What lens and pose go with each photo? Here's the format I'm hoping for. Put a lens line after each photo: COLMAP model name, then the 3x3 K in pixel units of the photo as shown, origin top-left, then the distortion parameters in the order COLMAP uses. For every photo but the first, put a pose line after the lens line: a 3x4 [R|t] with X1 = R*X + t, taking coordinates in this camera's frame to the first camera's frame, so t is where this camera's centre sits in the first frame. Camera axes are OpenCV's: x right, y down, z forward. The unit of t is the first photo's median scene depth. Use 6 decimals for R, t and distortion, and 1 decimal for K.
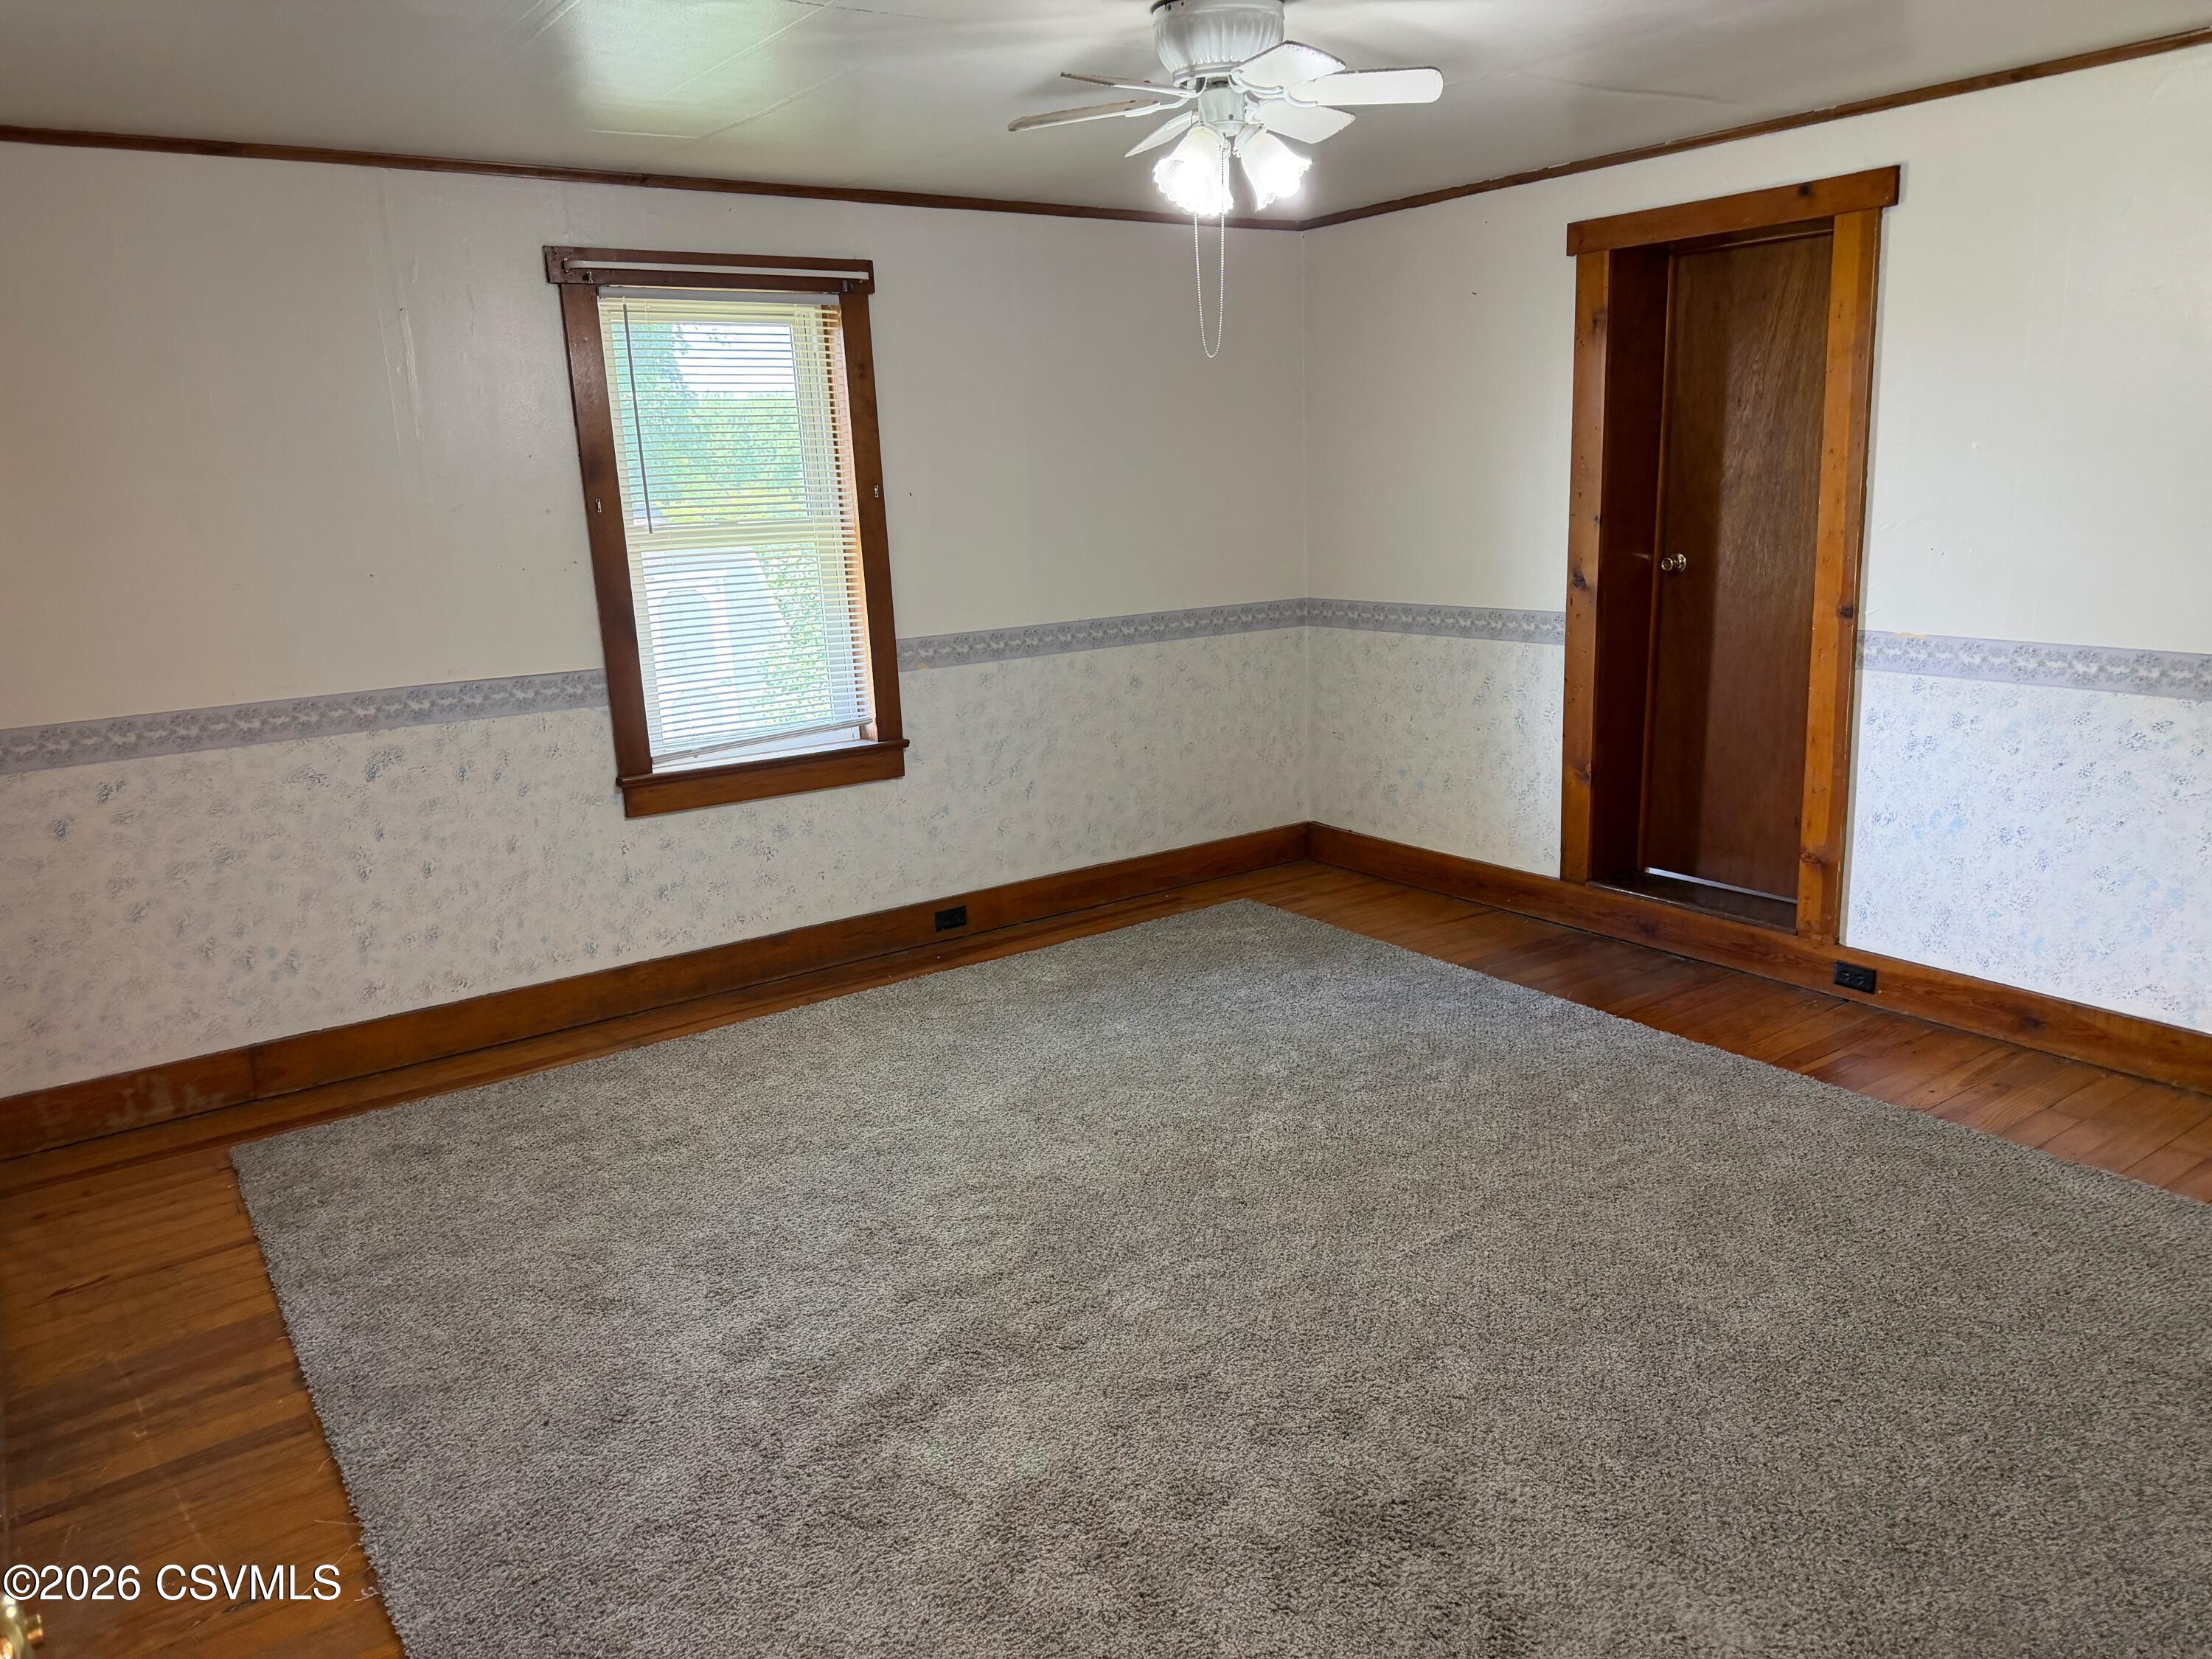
lens RADIAL K [[1560.0, 0, 1127.3], [0, 1560.0, 834.9], [0, 0, 1]] dist [0.005500, -0.025735]
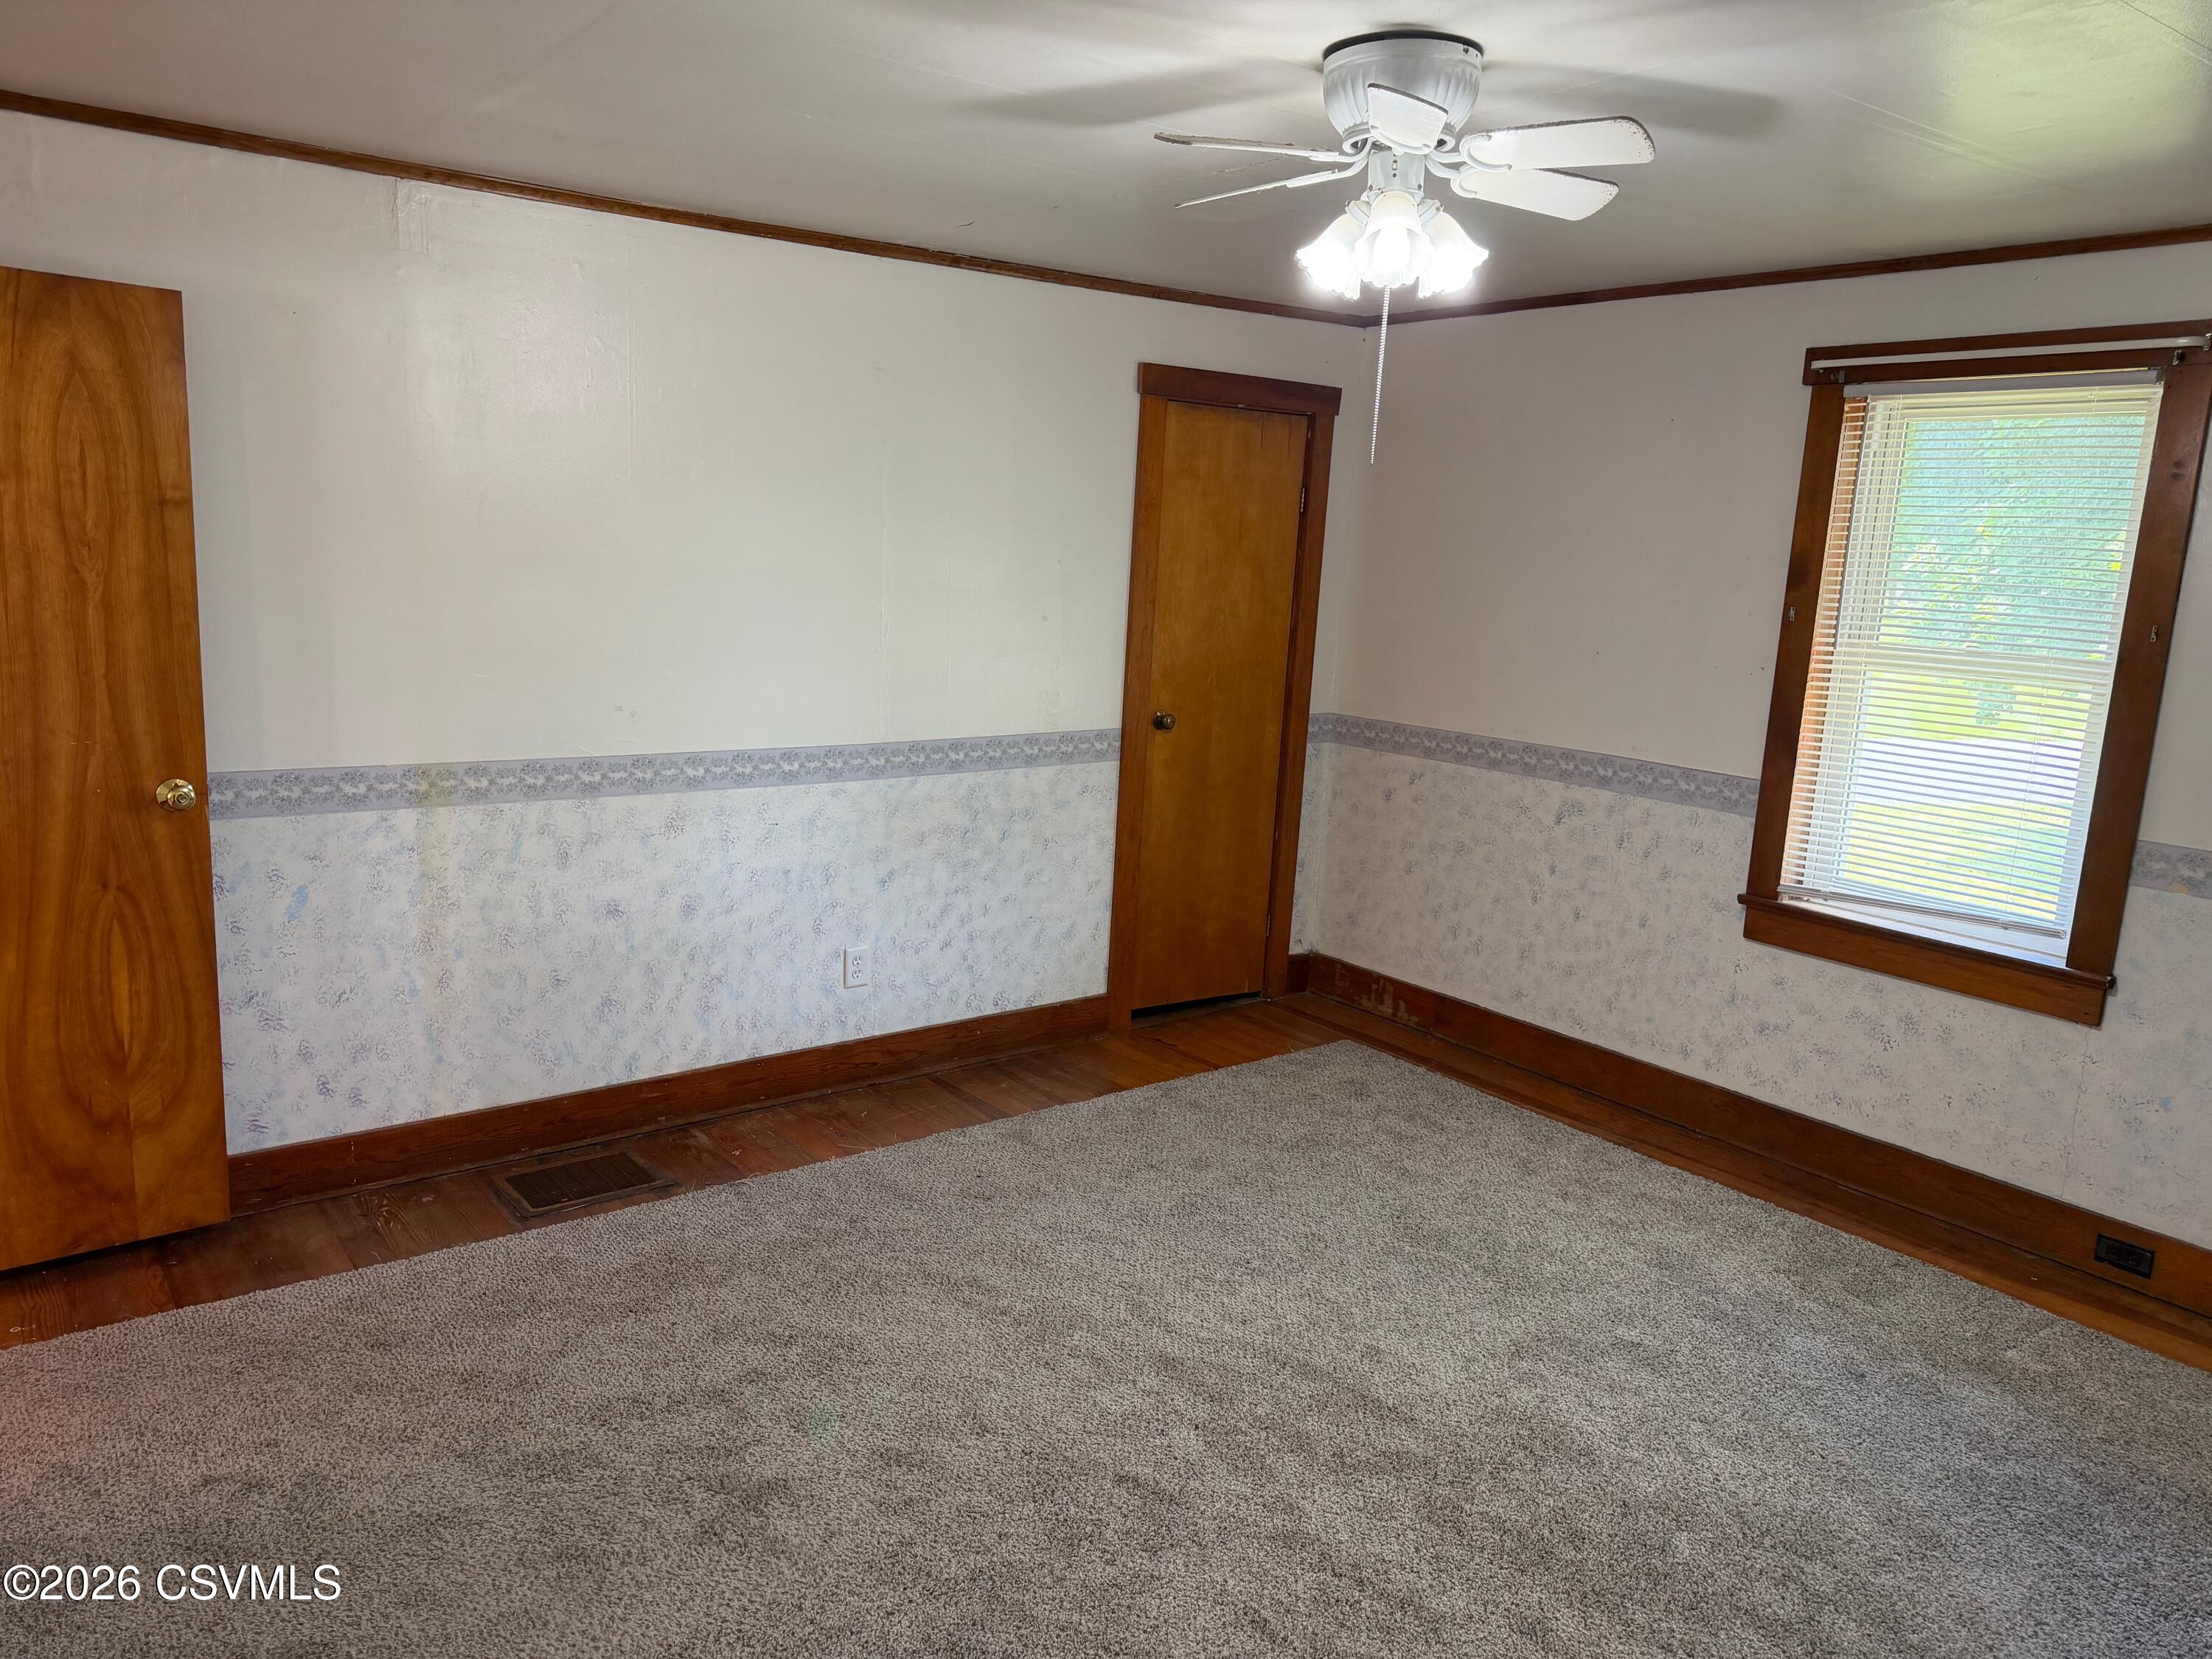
lens RADIAL K [[1560.0, 0, 1126.4], [0, 1560.0, 827.3], [0, 0, 1]] dist [0.005500, -0.025735]
pose [[-0.010770, 0.204035, -0.978904, 0.644159], [-0.273800, 0.940946, 0.199136, -0.171947], [0.961726, 0.270168, 0.045731, 0.619210]]
